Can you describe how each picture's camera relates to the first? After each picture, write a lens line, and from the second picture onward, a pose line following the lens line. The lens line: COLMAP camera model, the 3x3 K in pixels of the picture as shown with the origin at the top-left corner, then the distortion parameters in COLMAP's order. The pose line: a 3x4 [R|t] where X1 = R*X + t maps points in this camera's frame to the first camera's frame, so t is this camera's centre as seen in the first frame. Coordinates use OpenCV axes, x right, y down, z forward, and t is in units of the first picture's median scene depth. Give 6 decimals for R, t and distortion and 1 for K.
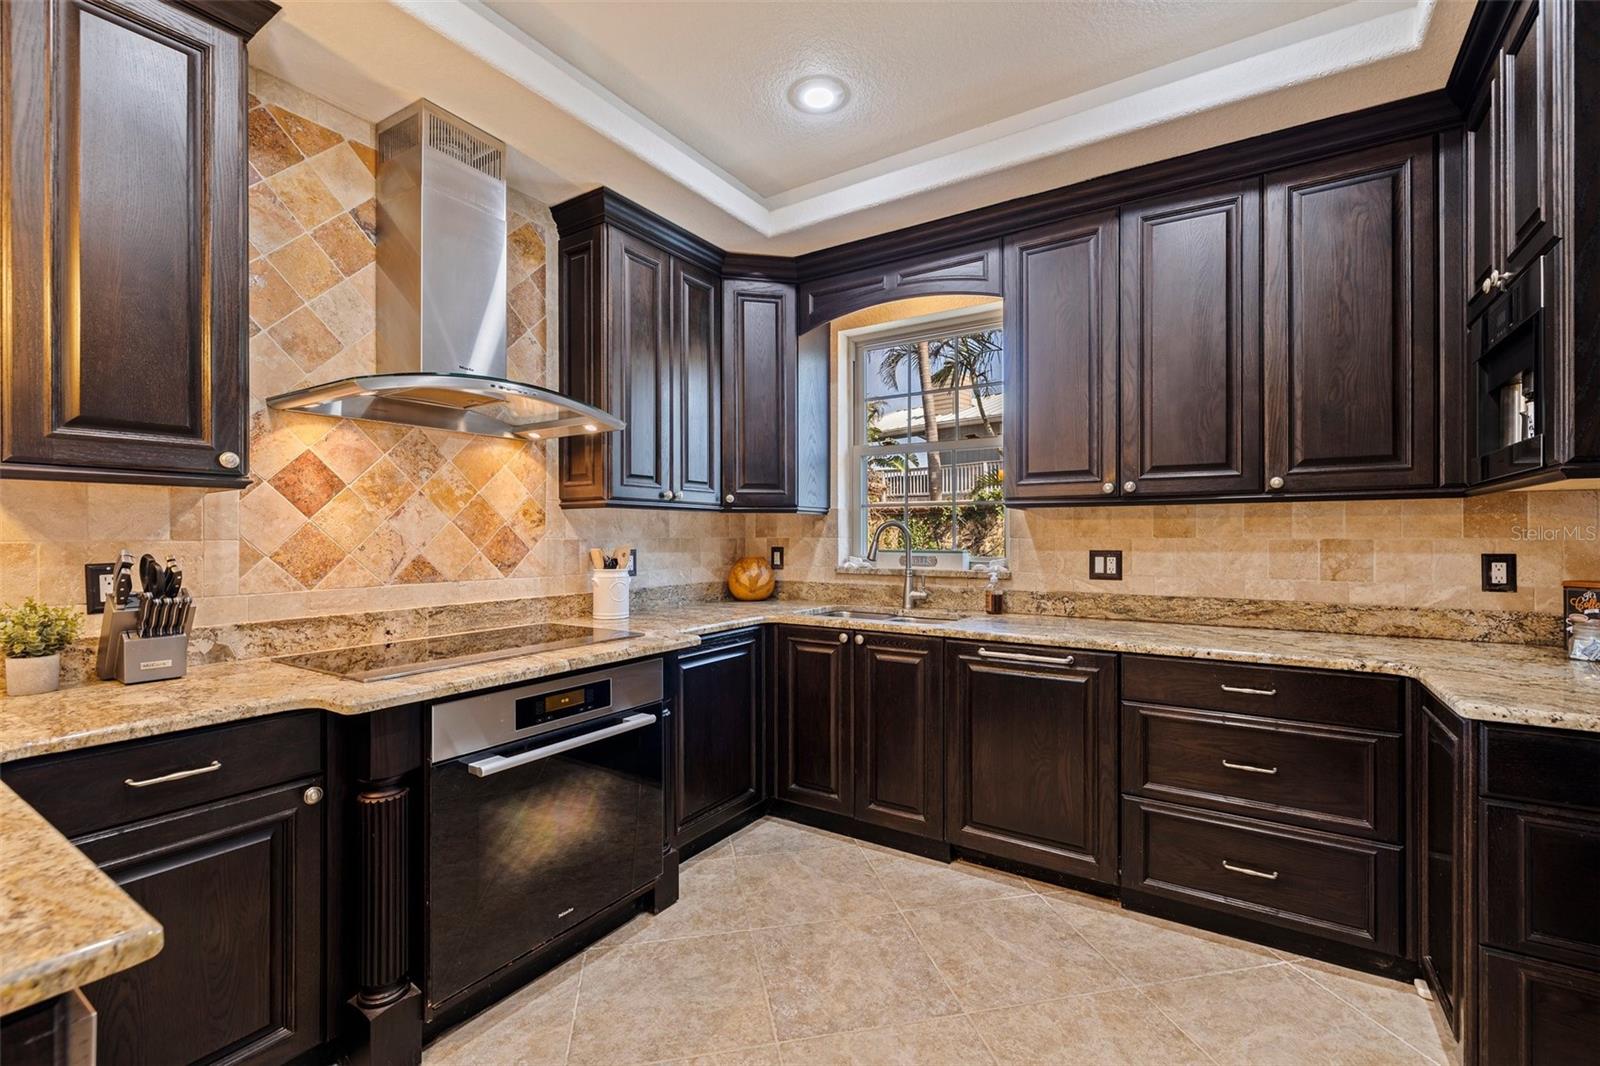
lens RADIAL K [[683.6, 0, 799.0], [0, 683.6, 535.8], [0, 0, 1]] dist [0.002167, -0.000090]
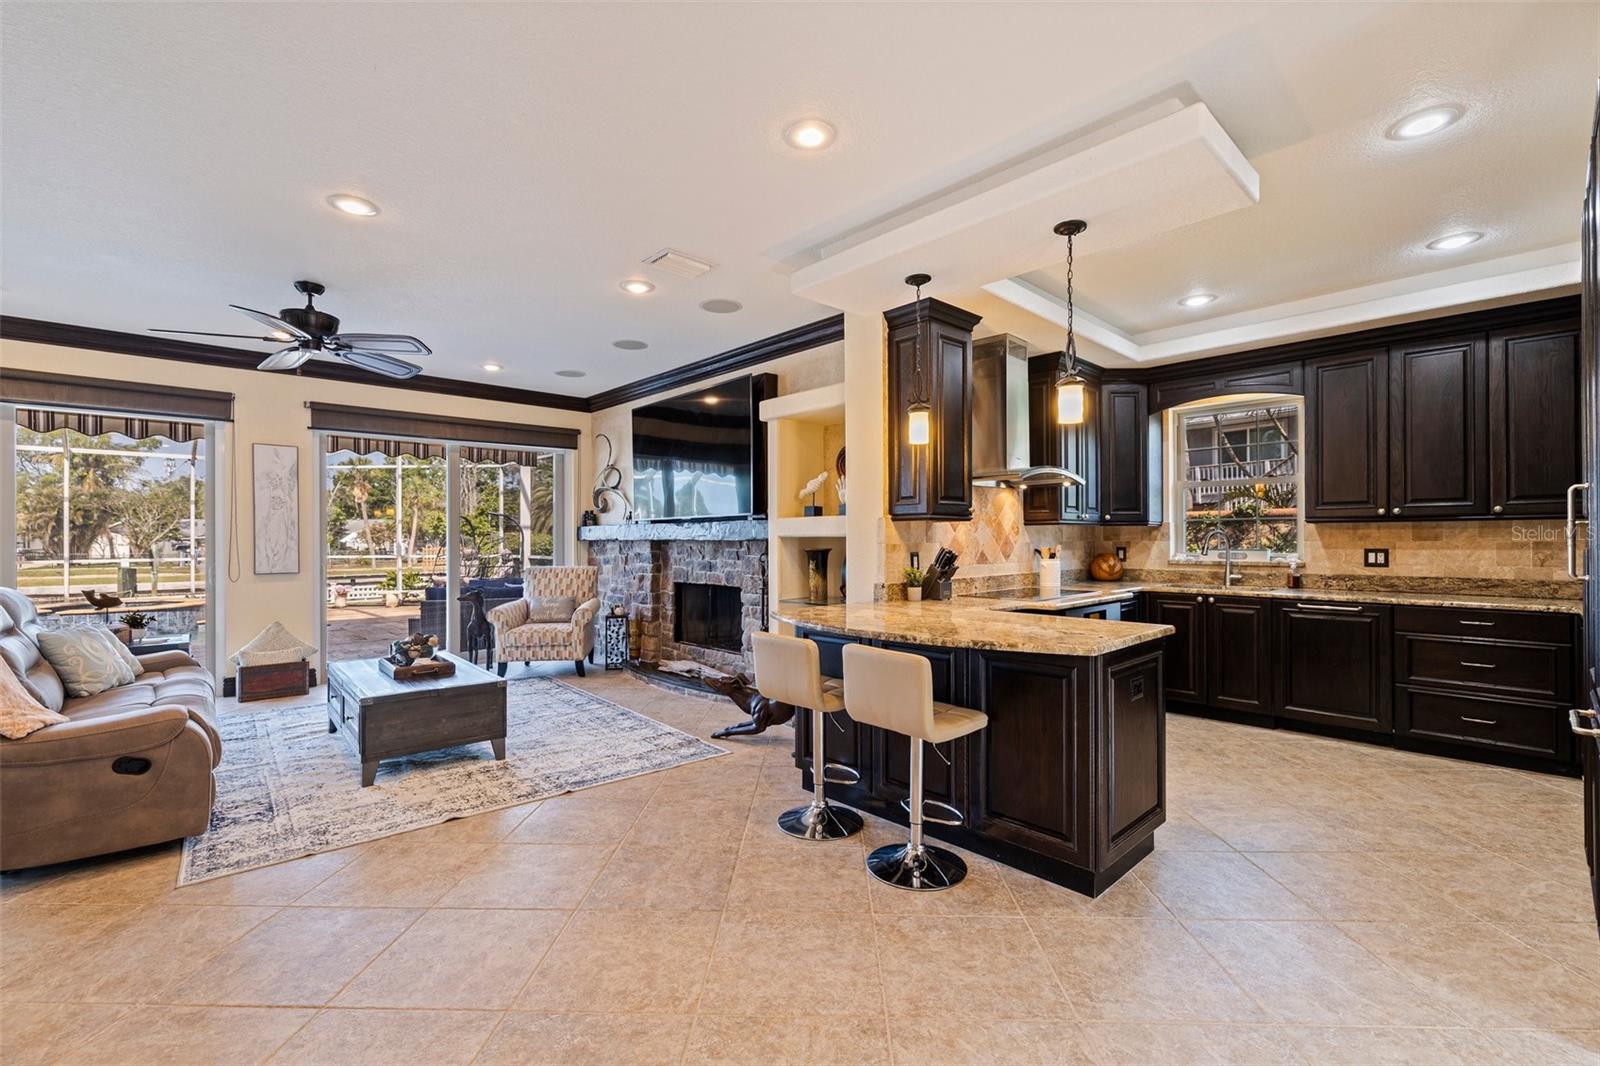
lens RADIAL K [[683.6, 0, 799.0], [0, 683.6, 535.8], [0, 0, 1]] dist [0.002167, -0.000090]
pose [[0.973822, -0.002628, -0.227297, -0.564578], [0.001861, 0.999992, -0.003586, -0.006548], [0.227305, 0.003069, 0.973819, -0.974597]]
